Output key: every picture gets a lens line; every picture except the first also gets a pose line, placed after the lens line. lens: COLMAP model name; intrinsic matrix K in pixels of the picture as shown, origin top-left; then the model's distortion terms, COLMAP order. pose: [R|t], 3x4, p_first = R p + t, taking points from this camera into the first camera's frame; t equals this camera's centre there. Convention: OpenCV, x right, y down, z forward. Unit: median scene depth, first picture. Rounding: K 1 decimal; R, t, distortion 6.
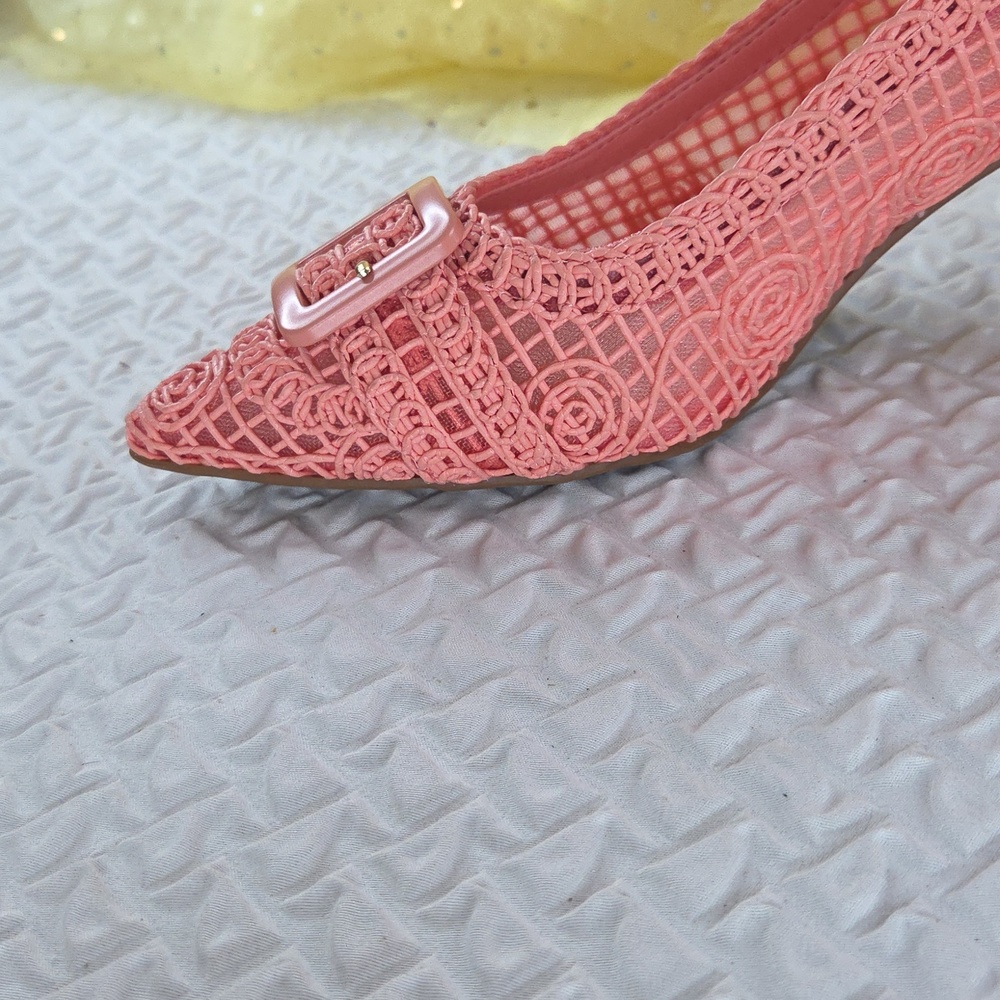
lens RADIAL K [[1443.3, 0, 518.0], [0, 1443.3, 514.1], [0, 0, 1]] dist [0.023720, -0.073959]
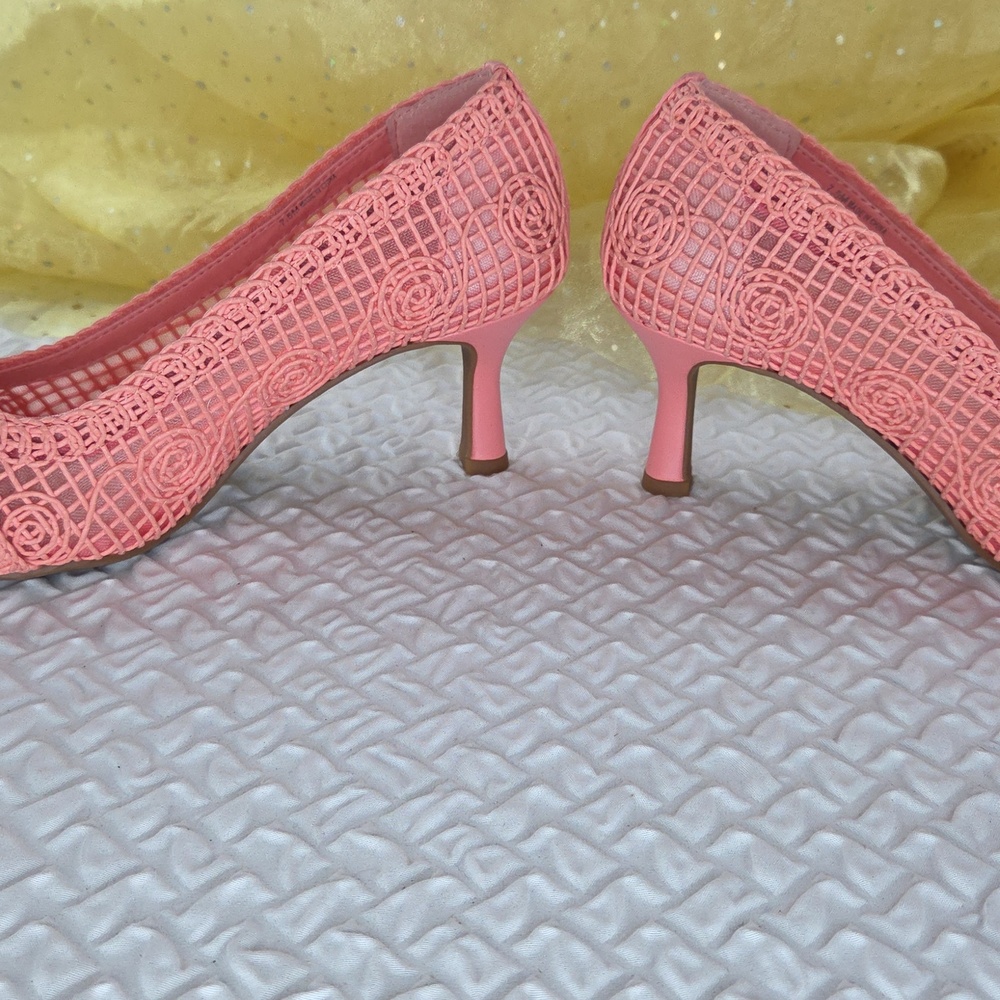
lens RADIAL K [[1443.3, 0, 518.0], [0, 1443.3, 514.1], [0, 0, 1]] dist [0.023720, -0.073959]
pose [[0.974484, 0.042296, 0.220435, 0.199464], [-0.014860, 0.992087, -0.124666, 0.089233], [-0.223964, 0.118210, 0.967402, -0.515388]]
